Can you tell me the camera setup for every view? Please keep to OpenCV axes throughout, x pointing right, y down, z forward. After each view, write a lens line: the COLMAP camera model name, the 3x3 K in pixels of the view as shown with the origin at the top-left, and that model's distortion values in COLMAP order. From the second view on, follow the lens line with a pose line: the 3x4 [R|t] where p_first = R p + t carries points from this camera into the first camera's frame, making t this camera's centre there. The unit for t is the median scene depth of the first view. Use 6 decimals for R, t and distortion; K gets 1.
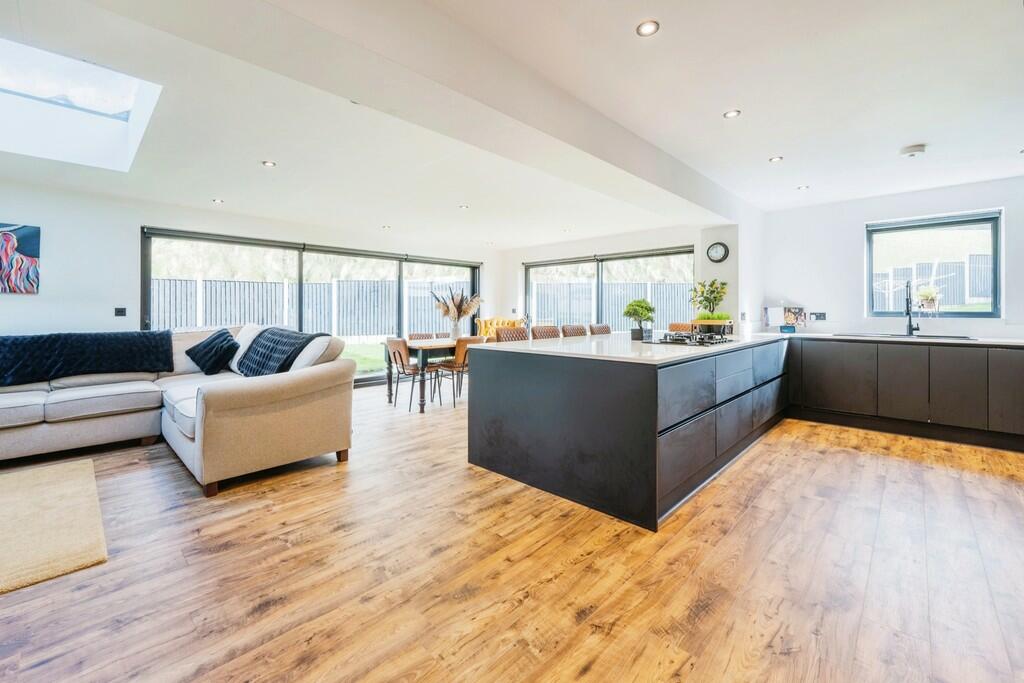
lens RADIAL K [[419.3, 0, 550.1], [0, 419.3, 311.5], [0, 0, 1]] dist [0.006397, -0.001438]
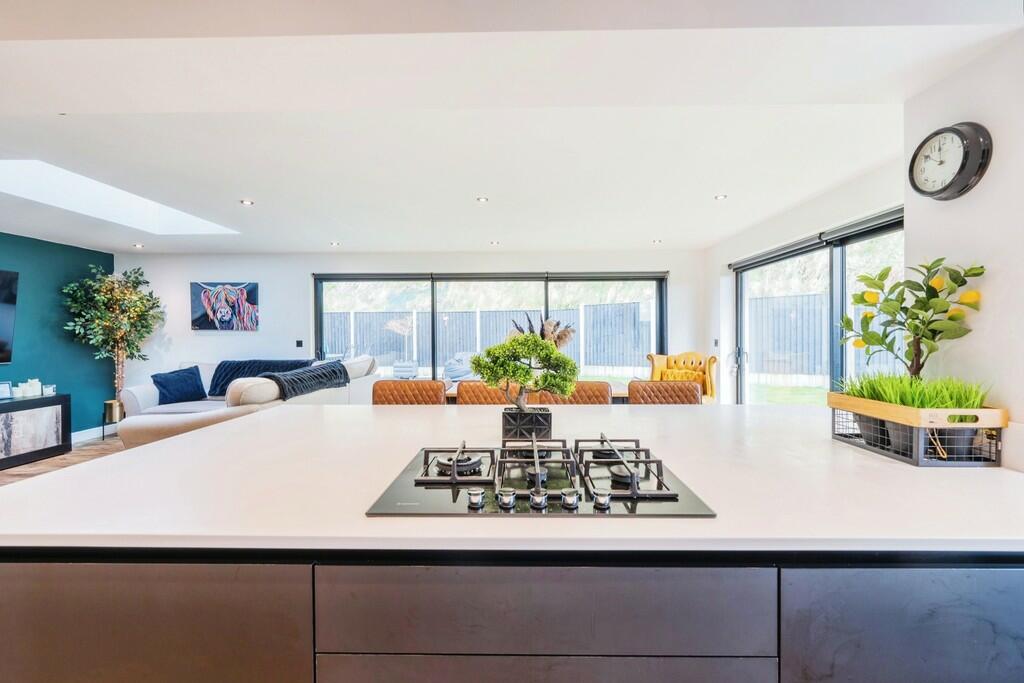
lens RADIAL K [[463.7, 0, 513.6], [0, 463.7, 341.3], [0, 0, 1]] dist [-0.015225, 0.002682]
pose [[0.640831, 0.010695, -0.767608, 0.459450], [0.000208, 0.999900, 0.014105, -0.025582], [0.767682, -0.009199, 0.640765, 0.612623]]
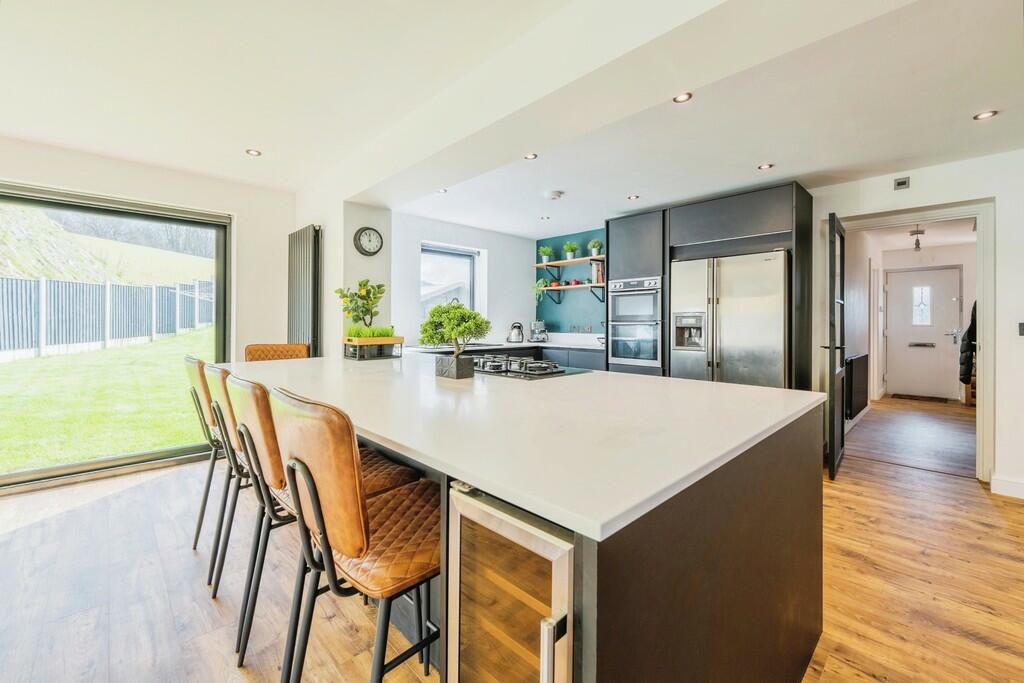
lens RADIAL K [[419.3, 0, 481.2], [0, 419.3, 320.8], [0, 0, 1]] dist [0.006397, -0.001438]
pose [[0.125742, 0.005885, 0.992046, -0.285146], [-0.001869, 0.999982, -0.005695, -0.003154], [-0.992061, -0.001138, 0.125750, 0.775879]]
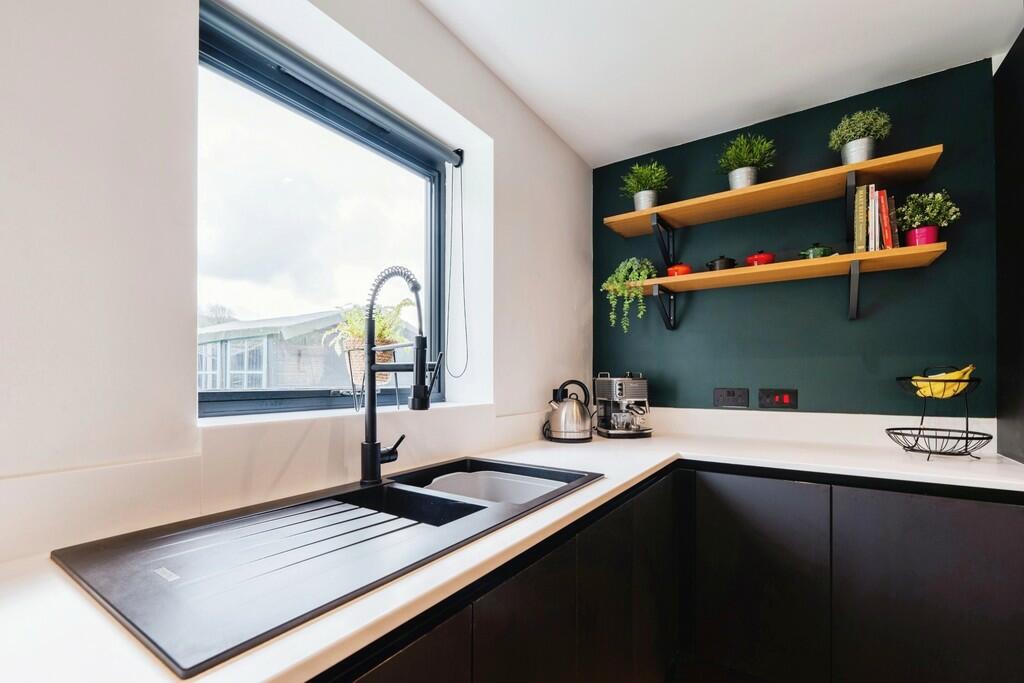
lens RADIAL K [[463.7, 0, 498.7], [0, 463.7, 381.1], [0, 0, 1]] dist [-0.015225, 0.002682]
pose [[-0.113225, -0.000530, 0.993569, 0.574458], [-0.000107, 1.000000, 0.000521, -0.005165], [-0.993569, -0.000047, -0.113225, 0.963332]]
